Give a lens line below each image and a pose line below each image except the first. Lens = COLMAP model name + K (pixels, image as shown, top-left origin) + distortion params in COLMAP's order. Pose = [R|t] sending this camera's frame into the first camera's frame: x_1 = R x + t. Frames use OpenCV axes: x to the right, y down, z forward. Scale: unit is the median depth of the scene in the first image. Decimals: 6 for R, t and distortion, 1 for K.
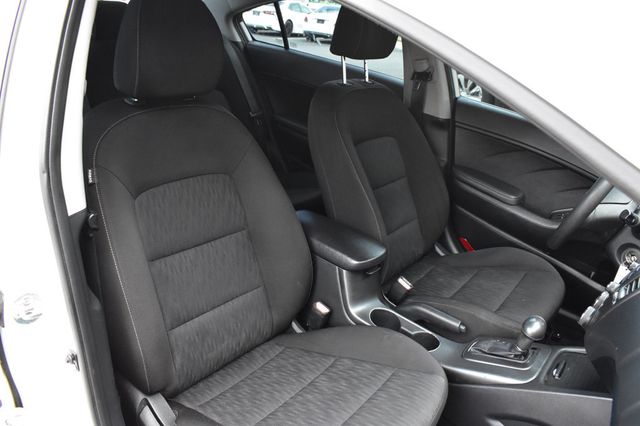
lens RADIAL K [[498.3, 0, 320.0], [0, 498.3, 213.0], [0, 0, 1]] dist [-0.096007, 0.012046]
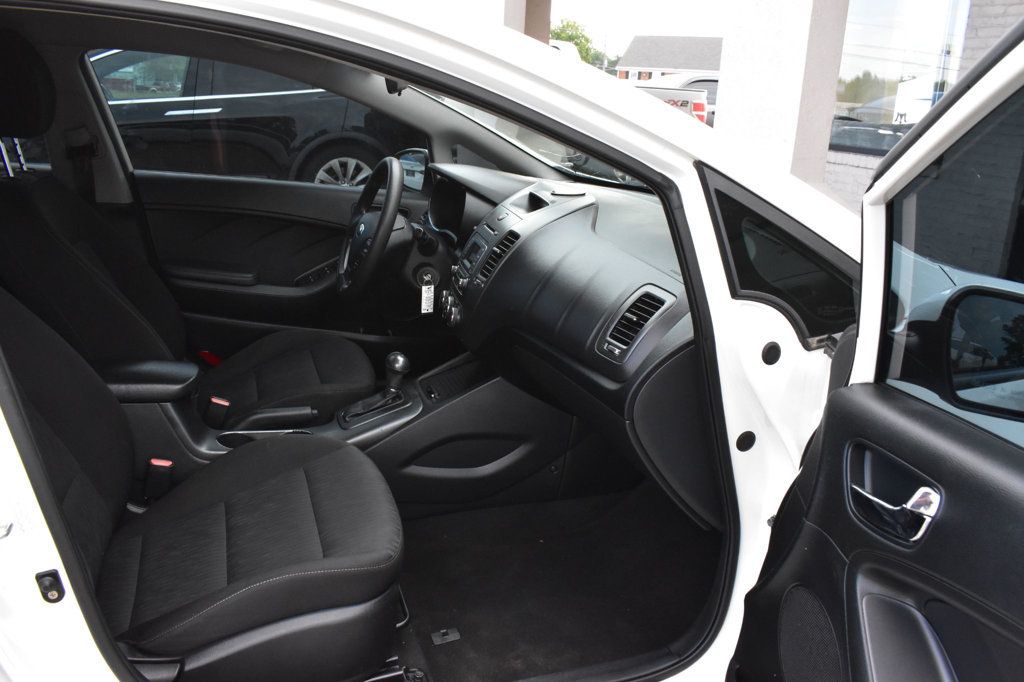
lens RADIAL K [[797.3, 0, 512.0], [0, 797.3, 341.0], [0, 0, 1]] dist [-0.096007, 0.012046]
pose [[0.551655, -0.326369, 0.767568, -0.422786], [0.338136, 0.928760, 0.151888, 0.017356], [-0.762457, 0.175752, 0.622712, -0.120587]]
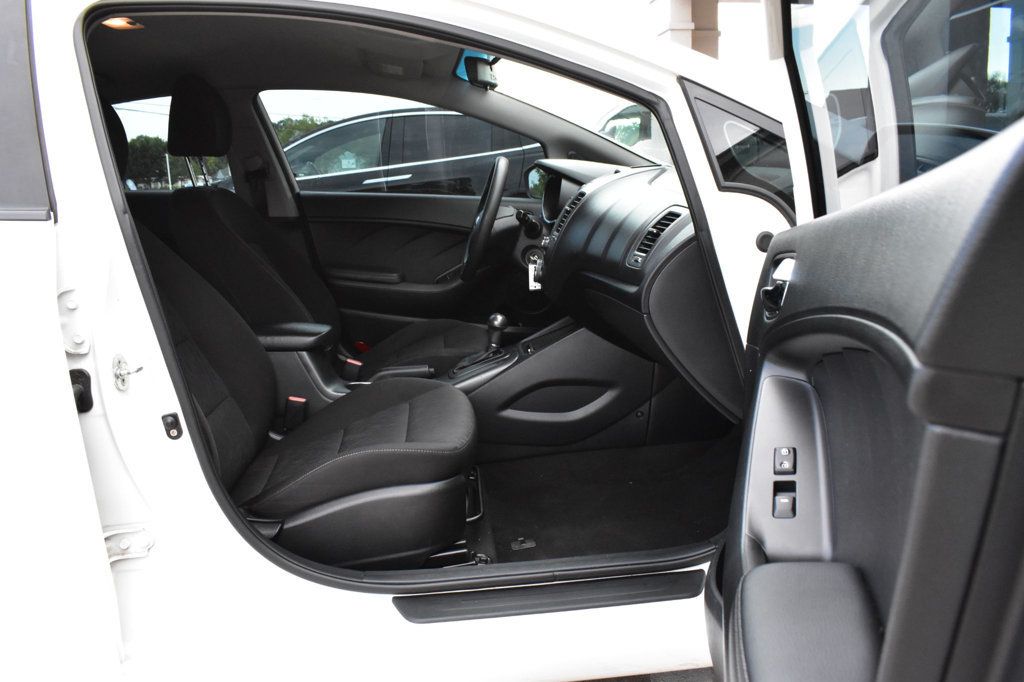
lens RADIAL K [[783.9, 0, 512.0], [0, 783.9, 341.0], [0, 0, 1]] dist [-0.096070, 0.007777]
pose [[0.723437, -0.287073, 0.627876, -0.445320], [0.383096, 0.923510, -0.019161, 0.209889], [-0.574349, 0.254399, 0.778077, -0.272427]]
